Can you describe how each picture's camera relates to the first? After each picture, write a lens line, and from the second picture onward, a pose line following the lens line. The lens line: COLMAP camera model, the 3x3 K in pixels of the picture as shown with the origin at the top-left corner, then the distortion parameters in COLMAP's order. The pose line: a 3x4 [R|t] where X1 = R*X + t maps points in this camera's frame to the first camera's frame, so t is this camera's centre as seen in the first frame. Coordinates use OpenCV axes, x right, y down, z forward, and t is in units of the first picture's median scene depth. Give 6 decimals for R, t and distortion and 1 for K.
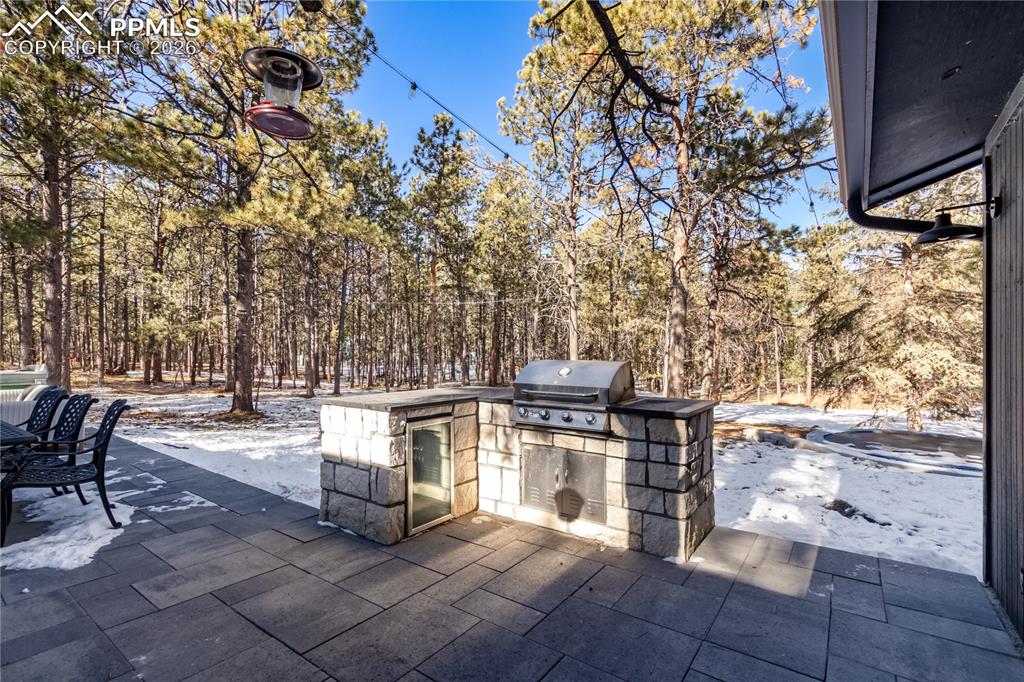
lens RADIAL K [[469.8, 0, 508.5], [0, 469.8, 348.8], [0, 0, 1]] dist [0.001725, -0.000093]
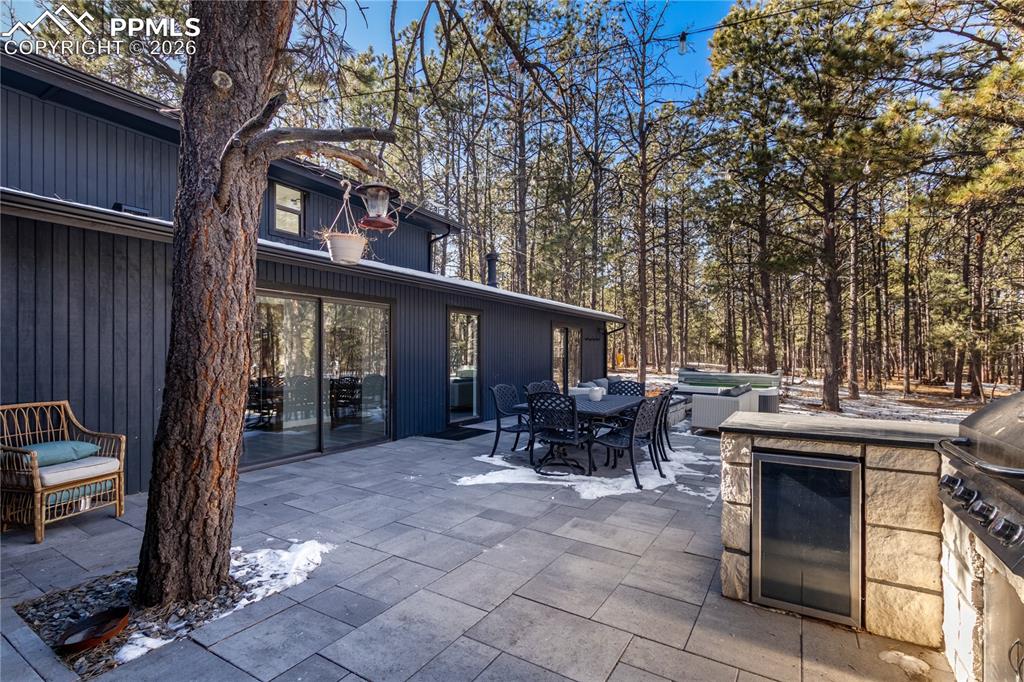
lens RADIAL K [[469.8, 0, 508.5], [0, 469.8, 348.8], [0, 0, 1]] dist [0.001725, -0.000093]
pose [[0.078994, -0.019306, -0.996688, 0.526100], [0.002230, 0.999813, -0.019189, 0.002495], [0.996873, -0.000707, 0.079022, 0.546473]]
